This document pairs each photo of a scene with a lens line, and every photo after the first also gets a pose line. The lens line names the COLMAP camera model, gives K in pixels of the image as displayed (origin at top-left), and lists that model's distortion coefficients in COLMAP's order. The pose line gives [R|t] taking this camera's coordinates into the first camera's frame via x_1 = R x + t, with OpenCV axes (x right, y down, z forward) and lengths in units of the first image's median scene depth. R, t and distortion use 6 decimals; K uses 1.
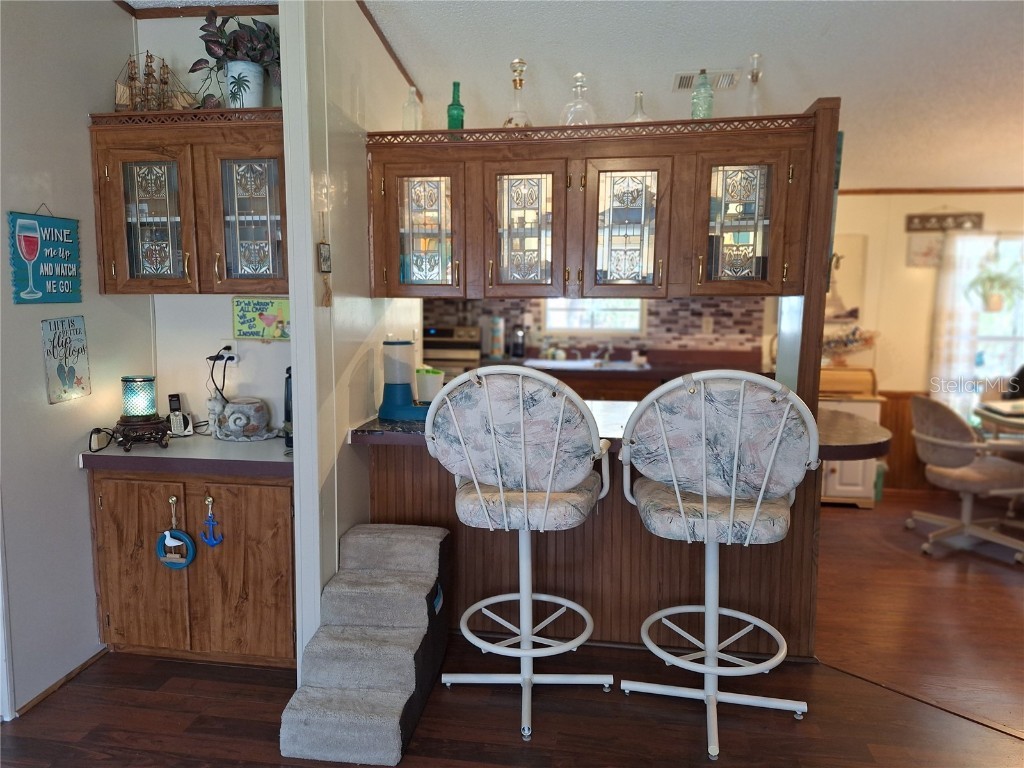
lens RADIAL K [[709.5, 0, 502.5], [0, 709.5, 378.5], [0, 0, 1]] dist [0.072266, -0.072035]
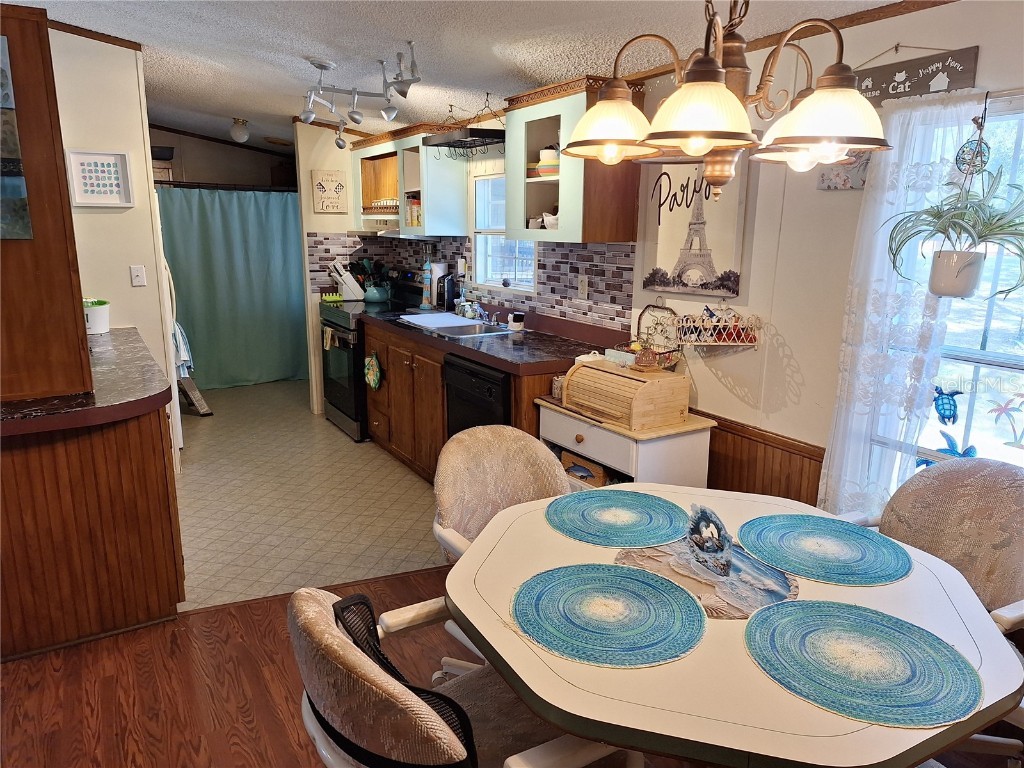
lens RADIAL K [[709.5, 0, 512.5], [0, 709.5, 394.9], [0, 0, 1]] dist [0.072266, -0.072035]
pose [[0.635408, 0.178177, -0.751339, 1.450019], [-0.097909, 0.983751, 0.150490, -0.127562], [0.765945, -0.022059, 0.642528, 0.934273]]
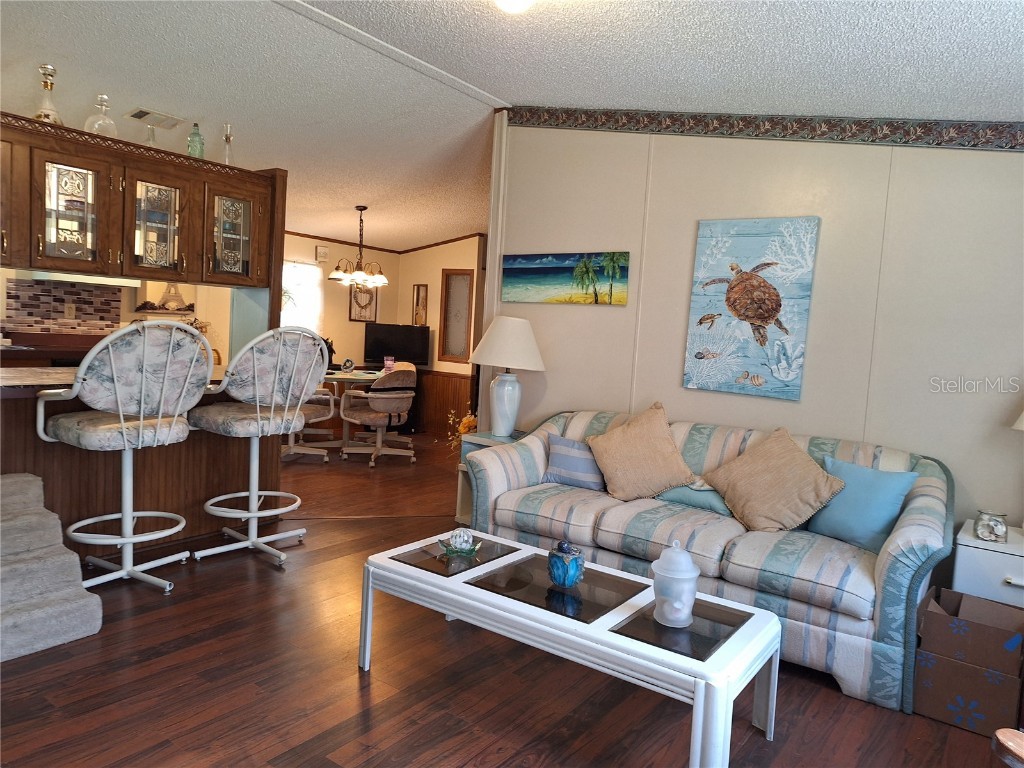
lens RADIAL K [[709.5, 0, 526.3], [0, 709.5, 379.6], [0, 0, 1]] dist [0.072266, -0.072035]
pose [[0.448185, -0.035866, 0.893221, -0.716638], [0.048013, 0.998718, 0.016011, 0.083759], [-0.892650, 0.035710, 0.449333, -0.202759]]
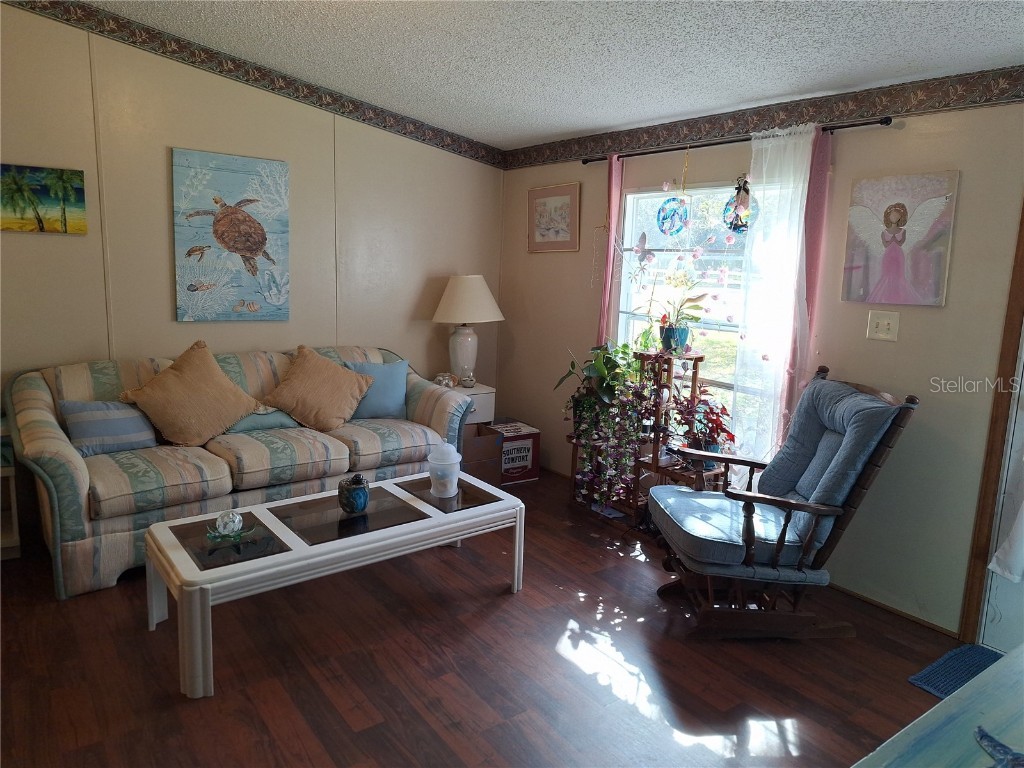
lens RADIAL K [[709.5, 0, 503.2], [0, 709.5, 376.4], [0, 0, 1]] dist [0.072266, -0.072035]
pose [[-0.714349, -0.151523, 0.683189, -0.744488], [0.042374, 0.965119, 0.258359, -0.088707], [-0.698506, 0.213508, -0.683011, 0.660775]]
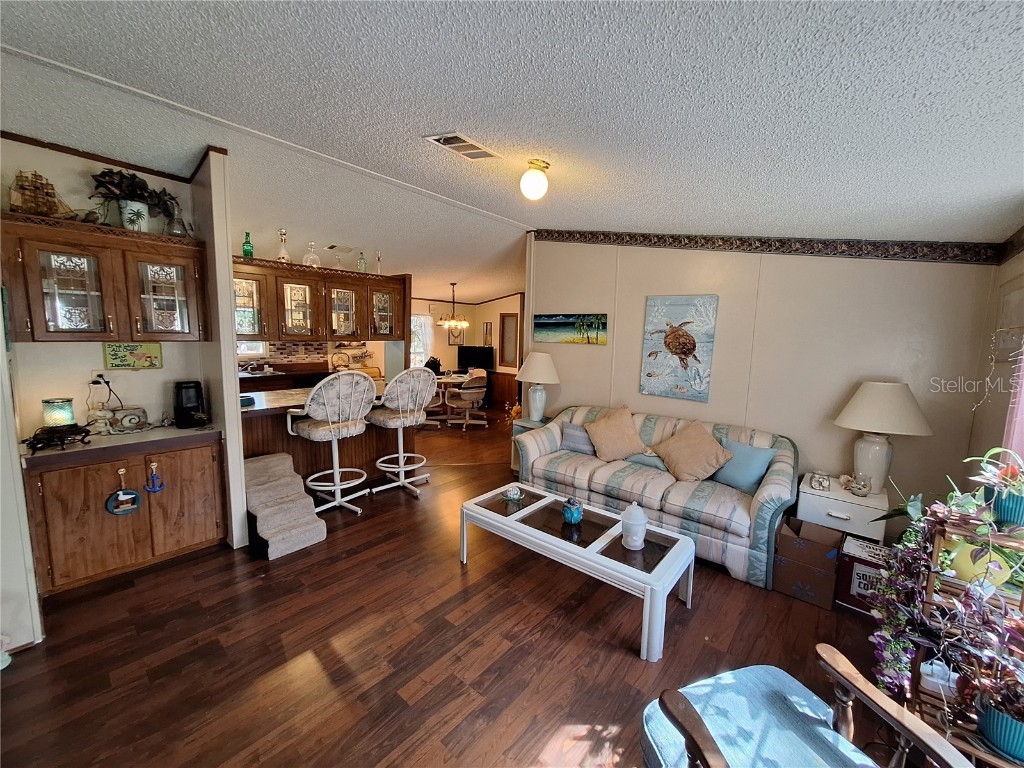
lens RADIAL K [[405.7, 0, 521.7], [0, 405.7, 383.6], [0, 0, 1]] dist [-0.008099, 0.002147]
pose [[0.509076, -0.095099, 0.855452, -0.708577], [0.077756, 0.994895, 0.064329, -0.012604], [-0.857202, 0.033768, 0.513871, -0.213683]]
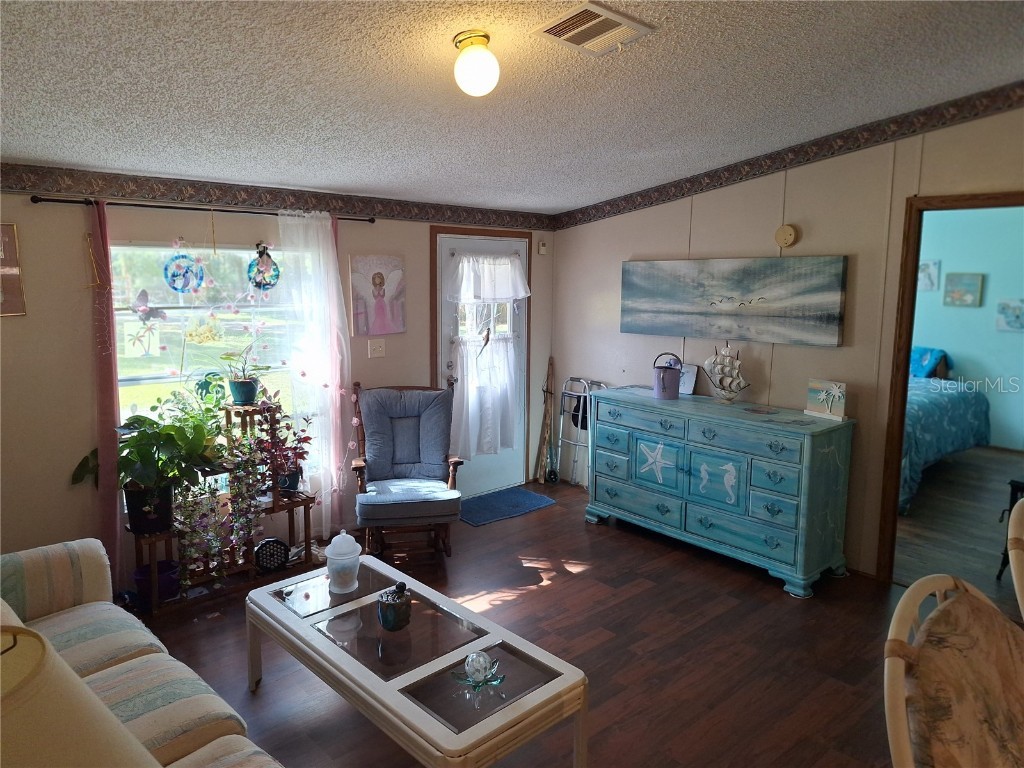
lens RADIAL K [[709.5, 0, 510.9], [0, 709.5, 379.2], [0, 0, 1]] dist [0.072266, -0.072035]
pose [[-0.615567, 0.104226, -0.781162, 0.659205], [-0.110801, 0.969925, 0.216724, -0.183442], [0.780256, 0.219962, -0.585506, 0.751584]]
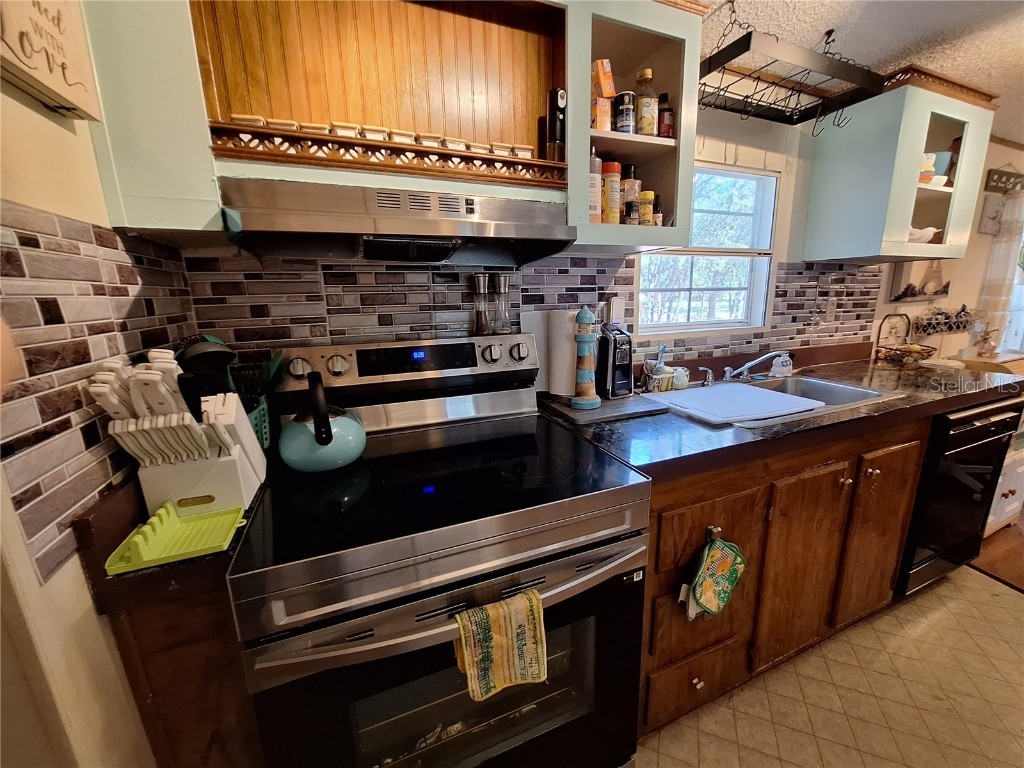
lens RADIAL K [[405.7, 0, 520.0], [0, 405.7, 380.2], [0, 0, 1]] dist [-0.008099, 0.002147]
pose [[0.849784, -0.129894, 0.510877, -0.322577], [0.081439, 0.989879, 0.116219, -0.142899], [-0.520803, -0.057156, 0.851762, 1.526231]]
